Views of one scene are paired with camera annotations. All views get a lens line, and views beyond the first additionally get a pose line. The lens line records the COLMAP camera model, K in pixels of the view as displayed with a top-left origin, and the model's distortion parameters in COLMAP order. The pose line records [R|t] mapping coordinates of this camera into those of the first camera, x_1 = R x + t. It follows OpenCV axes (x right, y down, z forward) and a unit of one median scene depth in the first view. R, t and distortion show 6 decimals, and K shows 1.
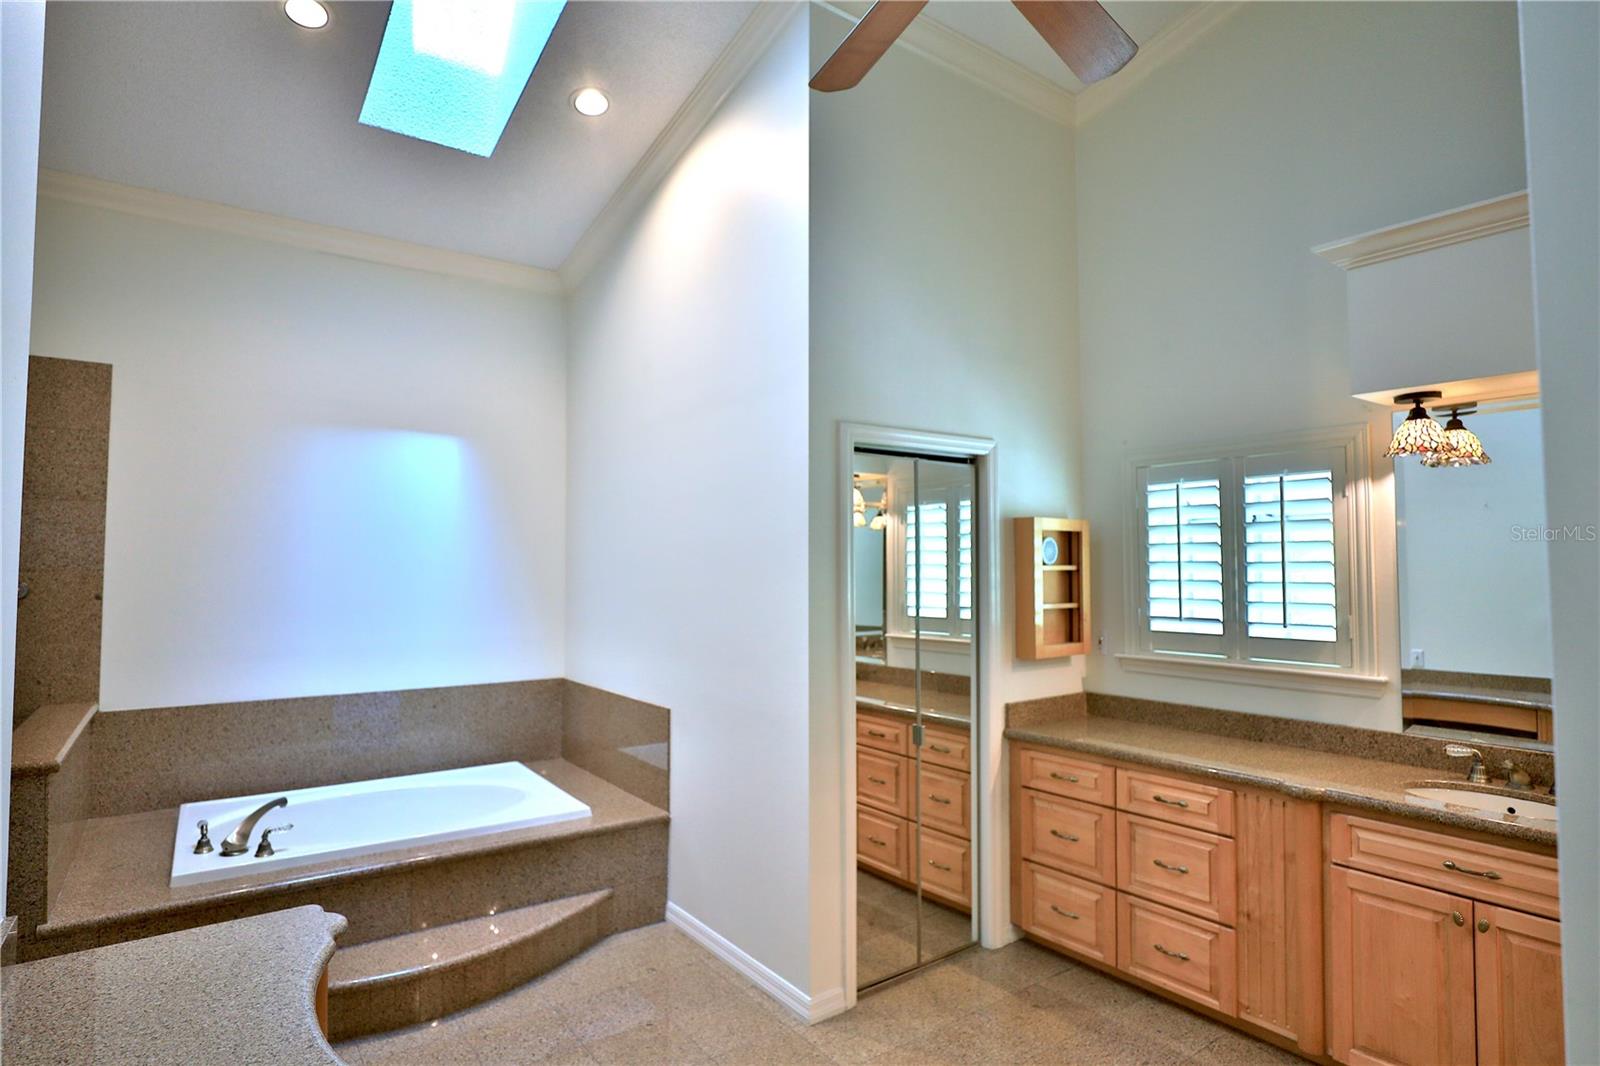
lens RADIAL K [[835.4, 0, 805.7], [0, 835.4, 537.2], [0, 0, 1]] dist [-0.025970, 0.002983]
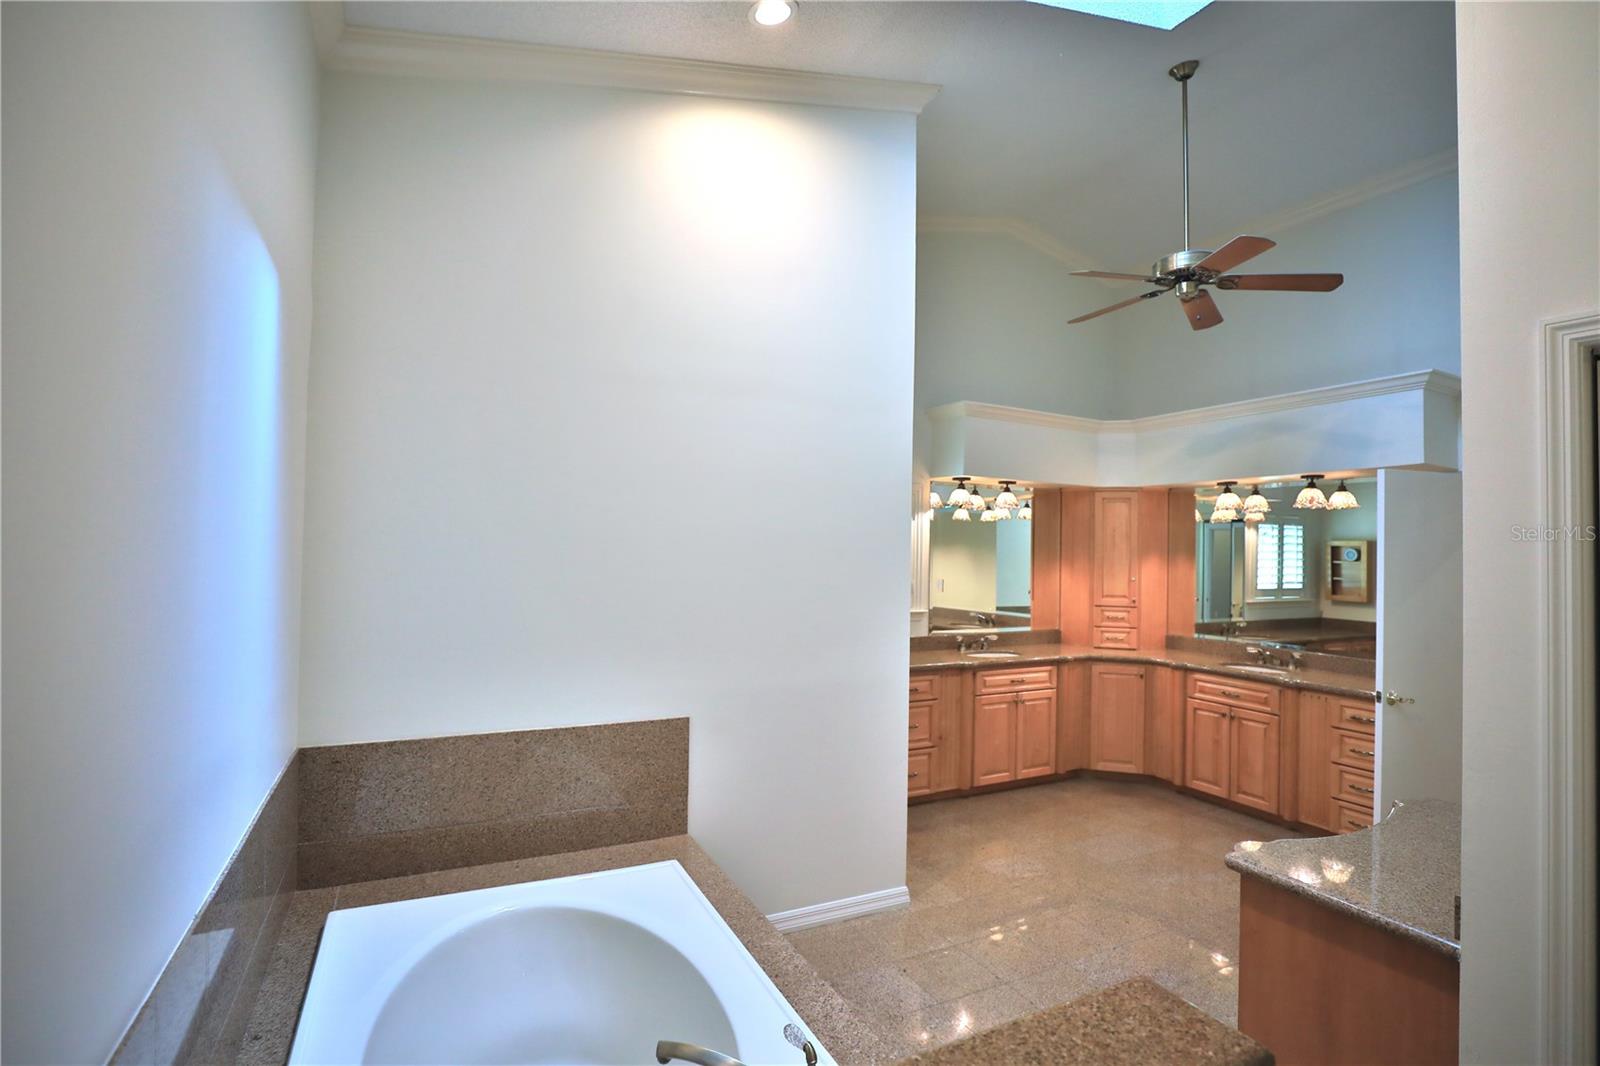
lens RADIAL K [[767.6, 0, 803.2], [0, 767.6, 528.8], [0, 0, 1]] dist [-0.031248, 0.005296]
pose [[0.181483, 0.022899, 0.983128, -1.165166], [-0.054092, 0.998448, -0.013270, 0.010711], [-0.981905, -0.050771, 0.182439, 0.910401]]
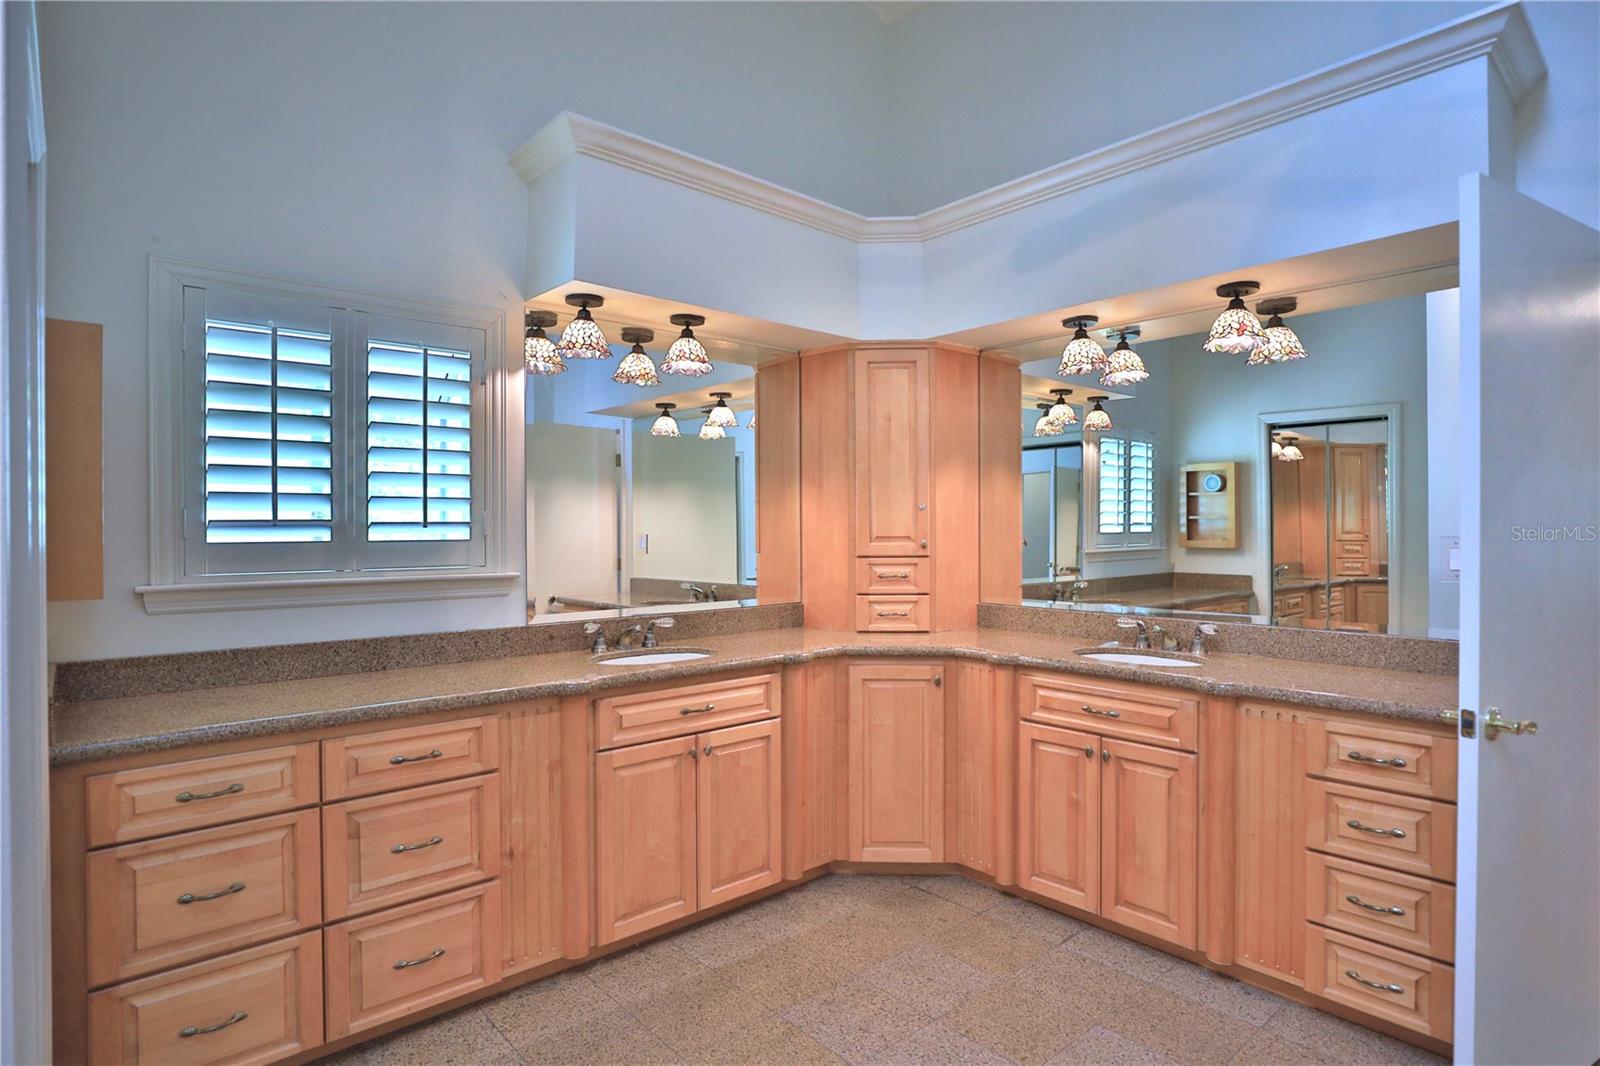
lens RADIAL K [[835.4, 0, 803.7], [0, 835.4, 527.3], [0, 0, 1]] dist [-0.025970, 0.002983]
pose [[-0.067134, -0.001318, 0.997743, -0.305840], [-0.032966, 0.999456, -0.000898, 0.100343], [-0.997199, -0.032952, -0.067141, 0.688617]]
